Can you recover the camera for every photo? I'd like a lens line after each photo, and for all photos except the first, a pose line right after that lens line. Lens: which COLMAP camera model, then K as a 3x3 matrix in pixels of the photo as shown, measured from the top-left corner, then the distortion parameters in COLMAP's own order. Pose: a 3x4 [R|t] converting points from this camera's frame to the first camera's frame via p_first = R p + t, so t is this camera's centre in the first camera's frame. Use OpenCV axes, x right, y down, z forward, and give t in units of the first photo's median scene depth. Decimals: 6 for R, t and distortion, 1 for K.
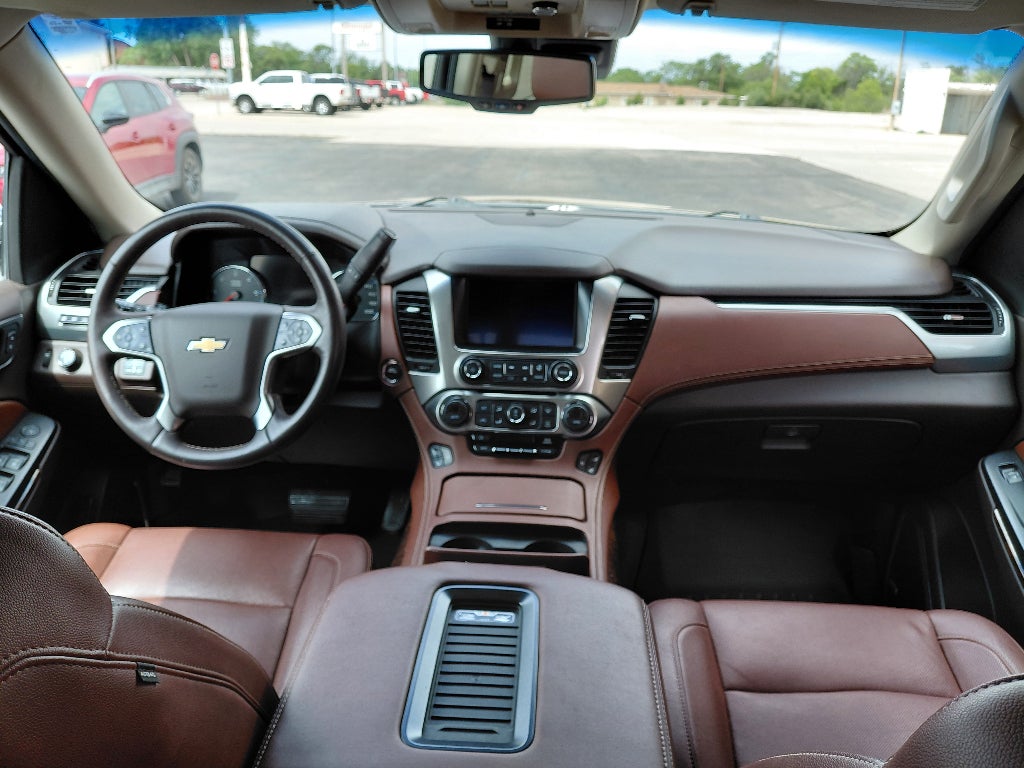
lens RADIAL K [[787.5, 0, 512.0], [0, 787.5, 384.0], [0, 0, 1]] dist [0.044996, -0.100468]
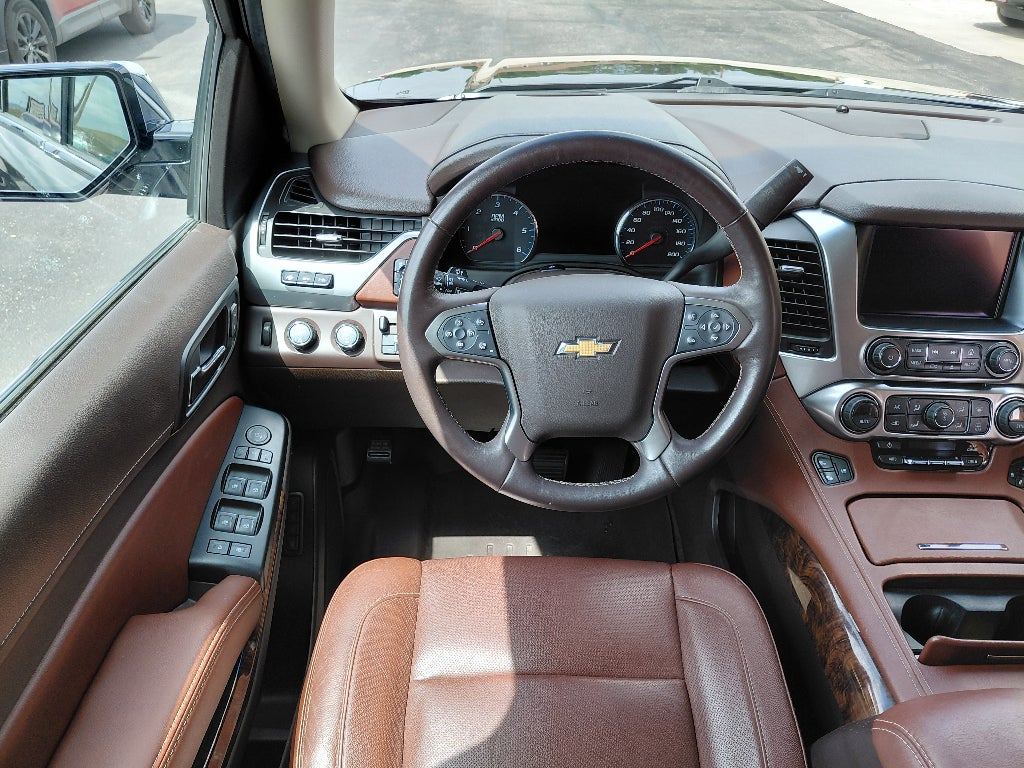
lens RADIAL K [[787.5, 0, 512.0], [0, 787.5, 384.0], [0, 0, 1]] dist [0.044996, -0.100468]
pose [[0.998465, -0.013130, 0.053806, -0.430414], [0.002529, 0.981289, 0.192523, -0.132743], [-0.055327, -0.192091, 0.979816, 0.288807]]
